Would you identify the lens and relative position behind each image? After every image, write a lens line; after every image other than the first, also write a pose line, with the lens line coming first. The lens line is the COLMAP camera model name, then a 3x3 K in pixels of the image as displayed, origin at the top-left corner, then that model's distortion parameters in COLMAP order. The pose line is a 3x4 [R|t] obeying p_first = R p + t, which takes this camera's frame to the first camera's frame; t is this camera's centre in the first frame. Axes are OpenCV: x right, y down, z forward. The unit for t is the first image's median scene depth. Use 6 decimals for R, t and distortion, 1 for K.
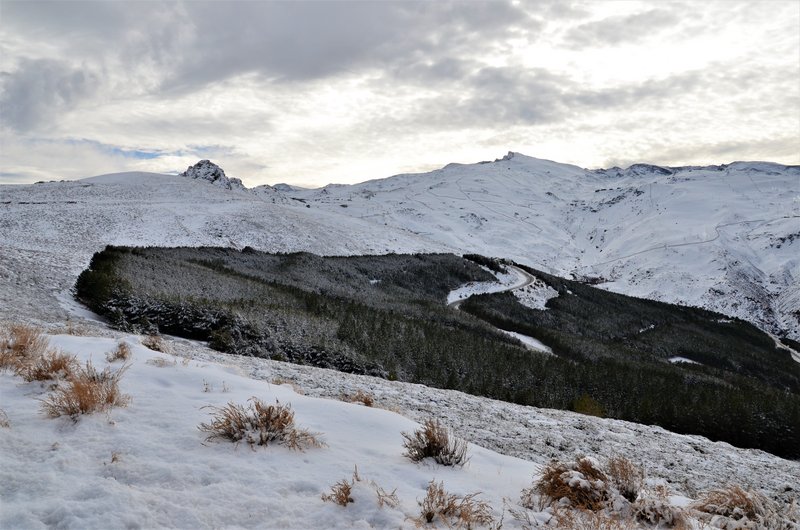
lens RADIAL K [[679.5, 0, 404.7], [0, 679.5, 264.3], [0, 0, 1]] dist [-0.064947, 0.075136]
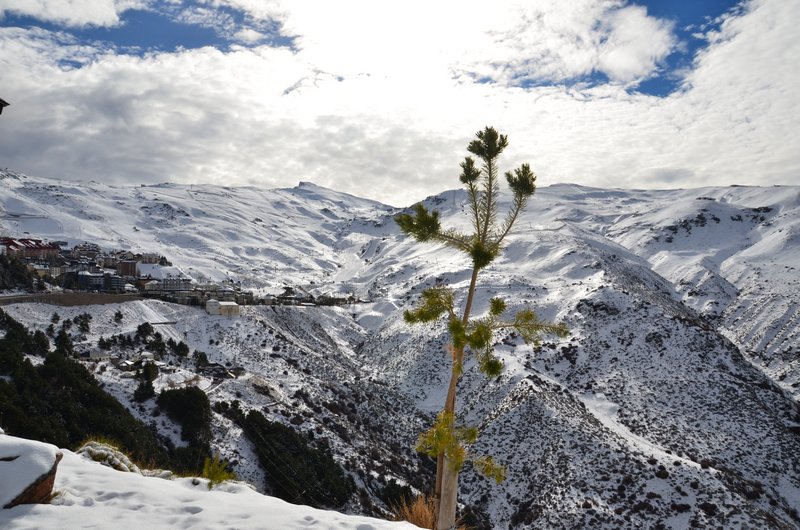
lens RADIAL K [[679.5, 0, 400.0], [0, 679.5, 264.8], [0, 0, 1]] dist [-0.064947, 0.075136]
pose [[0.966531, 0.012535, 0.256243, 0.243292], [0.010813, 0.995928, -0.089504, 0.049405], [-0.256321, 0.089279, 0.962460, 0.634199]]
